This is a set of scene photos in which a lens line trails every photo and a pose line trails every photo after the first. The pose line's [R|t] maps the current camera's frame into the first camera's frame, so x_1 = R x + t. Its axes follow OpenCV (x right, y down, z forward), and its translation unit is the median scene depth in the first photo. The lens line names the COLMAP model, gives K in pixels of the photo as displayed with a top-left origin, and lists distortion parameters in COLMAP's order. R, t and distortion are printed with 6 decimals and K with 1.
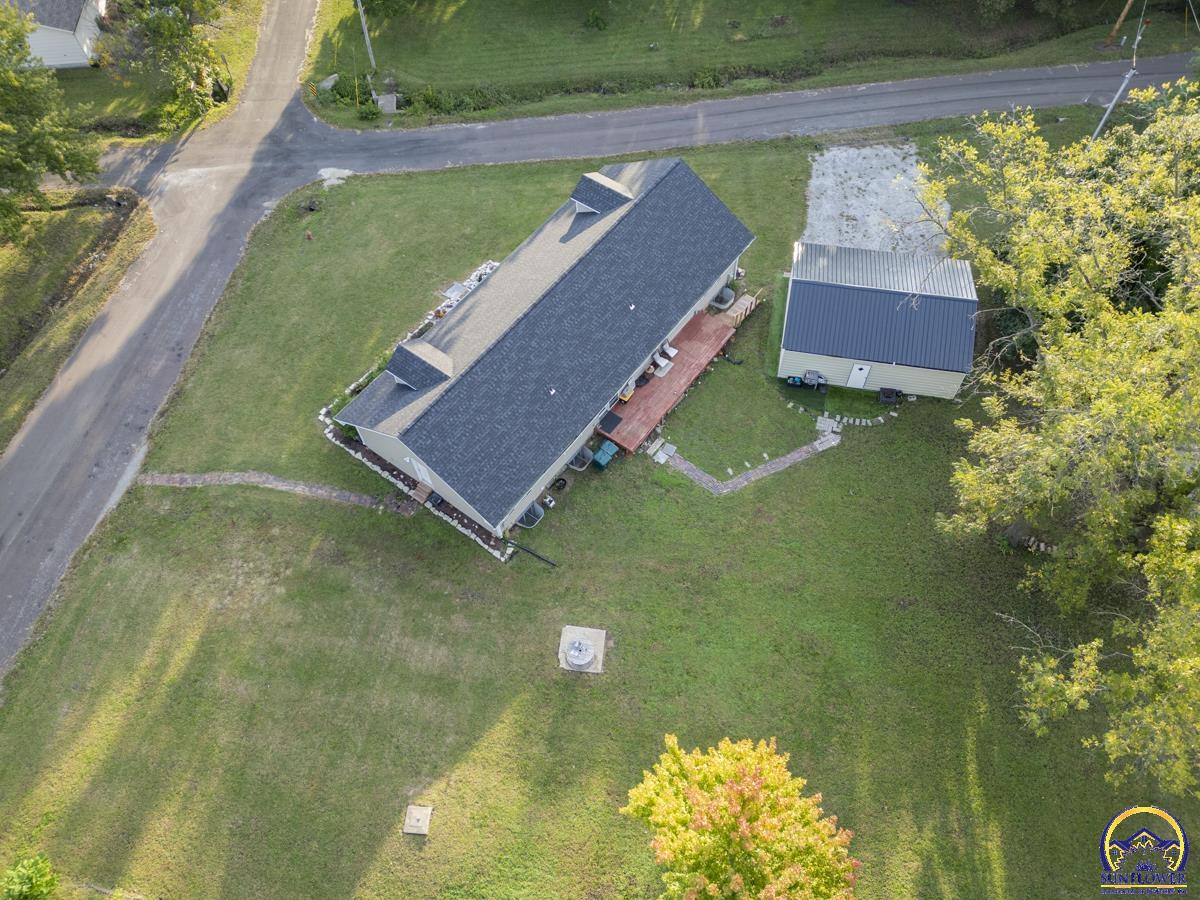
lens RADIAL K [[851.1, 0, 600.4], [0, 851.1, 457.2], [0, 0, 1]] dist [0.064196, -0.042338]
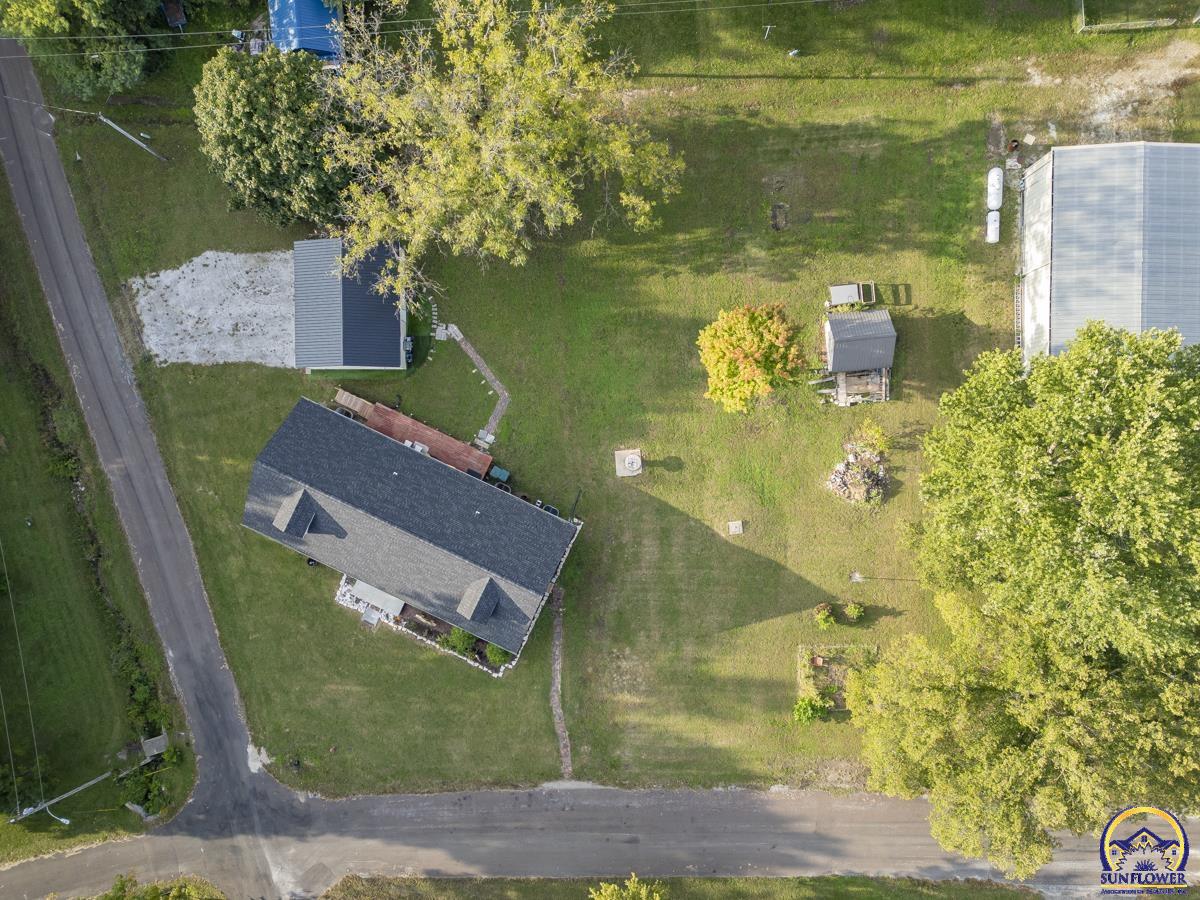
lens RADIAL K [[851.1, 0, 600.4], [0, 851.1, 457.2], [0, 0, 1]] dist [0.064196, -0.042338]
pose [[-0.197822, -0.979655, 0.033795, -0.048704], [0.847936, -0.153722, 0.507320, -0.579459], [-0.491803, 0.129015, 0.861095, -0.374329]]
